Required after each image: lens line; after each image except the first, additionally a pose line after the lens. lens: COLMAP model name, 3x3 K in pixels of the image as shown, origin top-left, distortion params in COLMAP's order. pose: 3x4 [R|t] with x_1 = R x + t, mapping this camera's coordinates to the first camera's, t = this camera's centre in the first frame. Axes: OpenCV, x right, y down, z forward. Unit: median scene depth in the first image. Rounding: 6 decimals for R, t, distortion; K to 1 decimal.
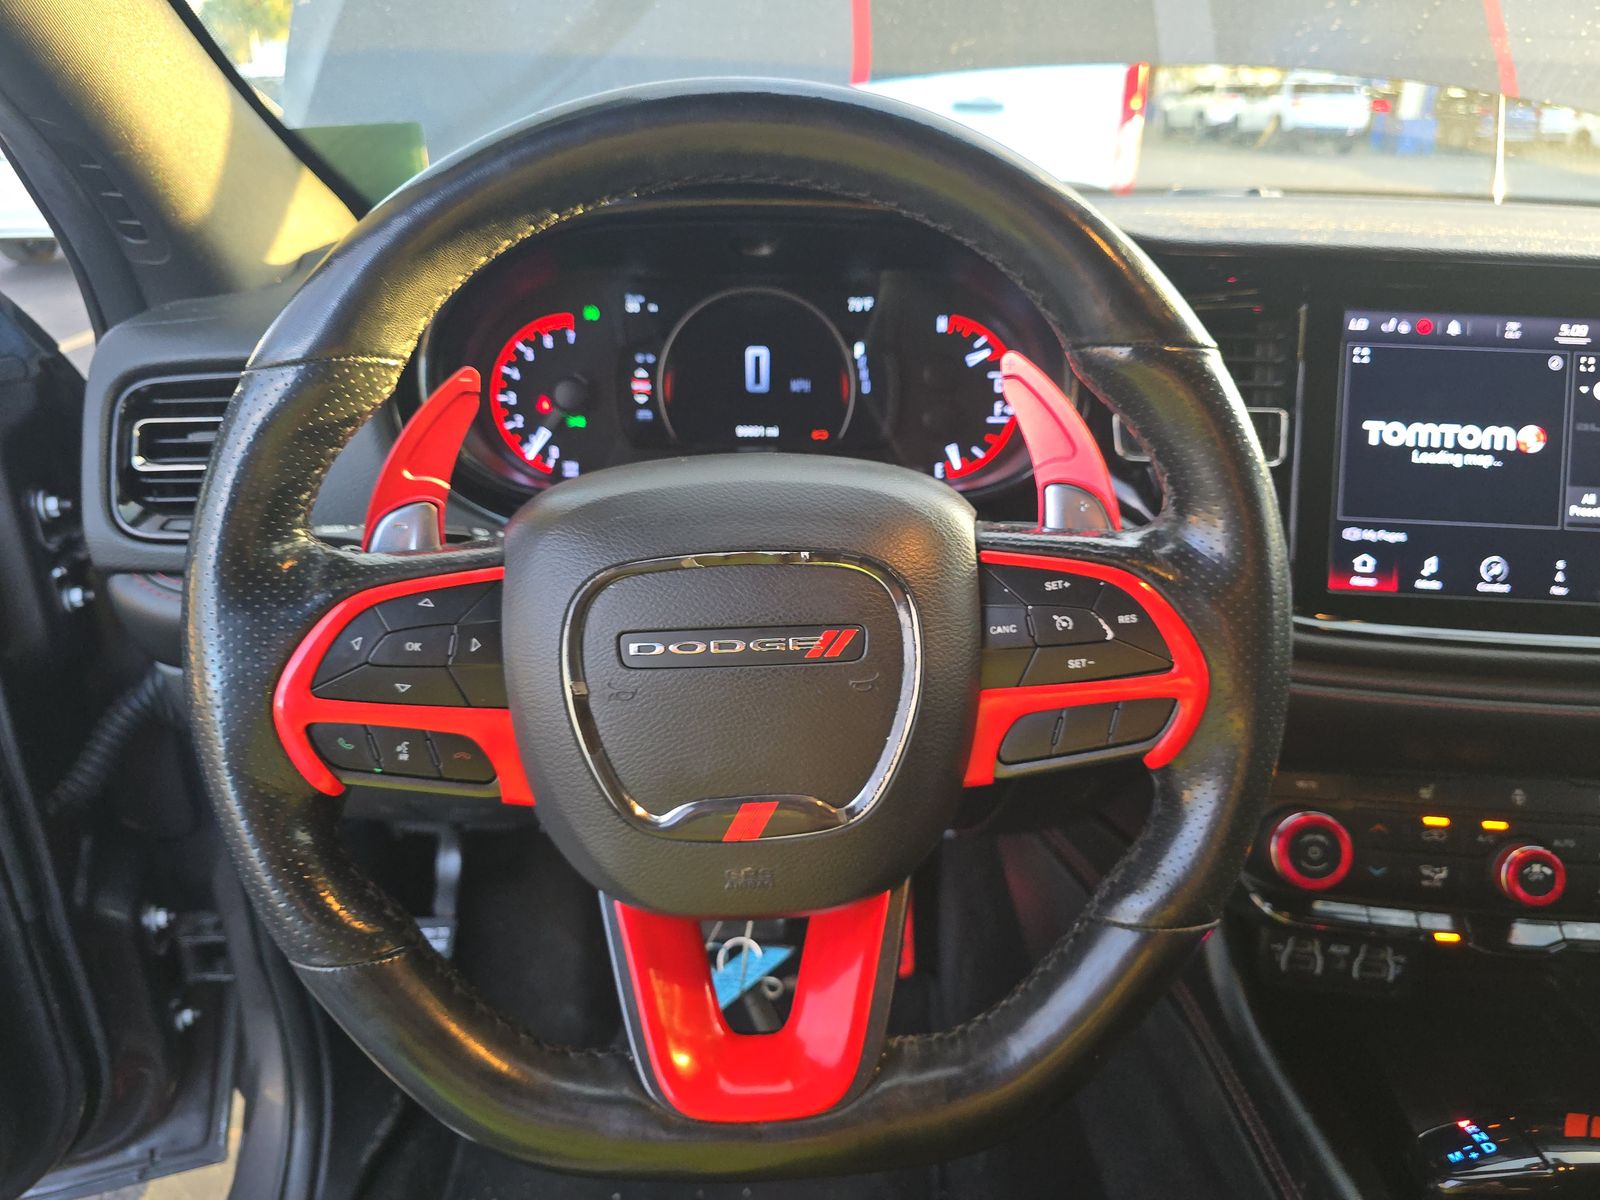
lens RADIAL K [[1105.6, 0, 800.0], [0, 1105.6, 600.0], [0, 0, 1]] dist [0.008128, -0.020037]
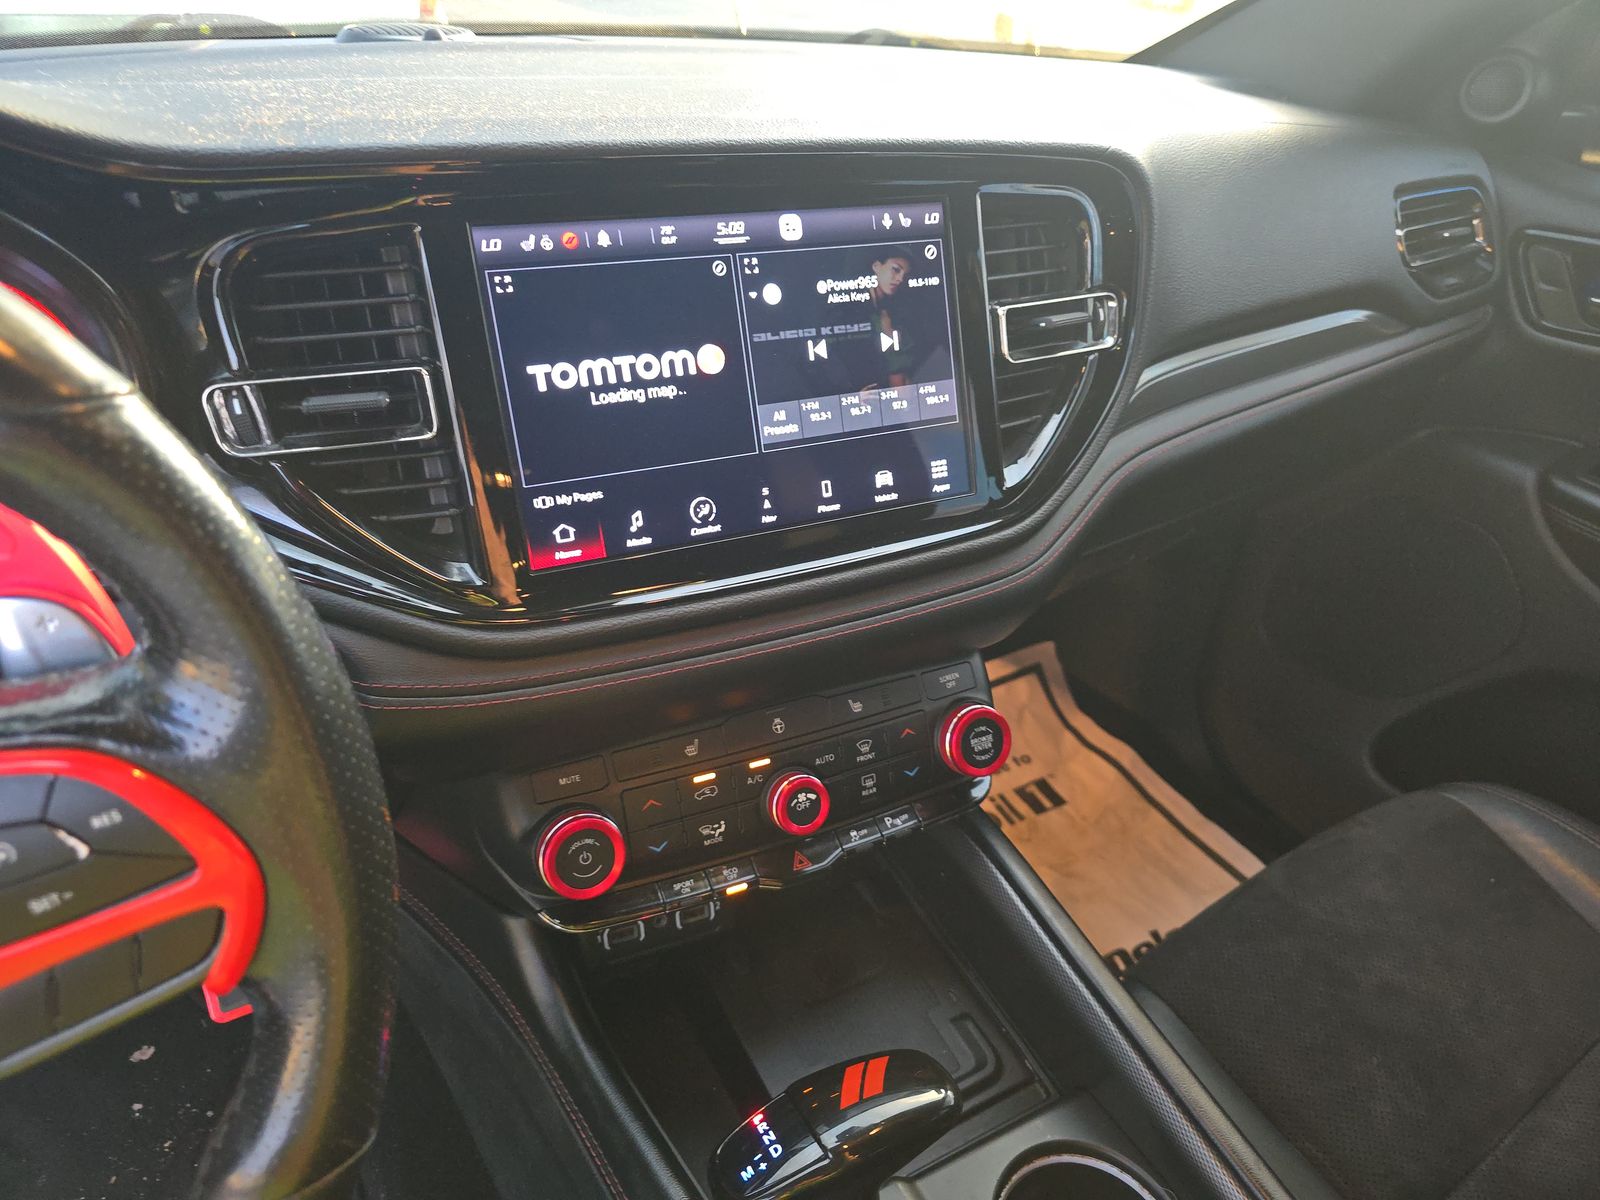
lens RADIAL K [[1079.3, 0, 800.0], [0, 1079.3, 600.0], [0, 0, 1]] dist [0.050315, -0.042701]
pose [[0.863716, -0.248519, 0.438443, 0.292653], [0.173539, 0.963420, 0.204223, -0.124627], [-0.473158, -0.100304, 0.875249, 0.180961]]
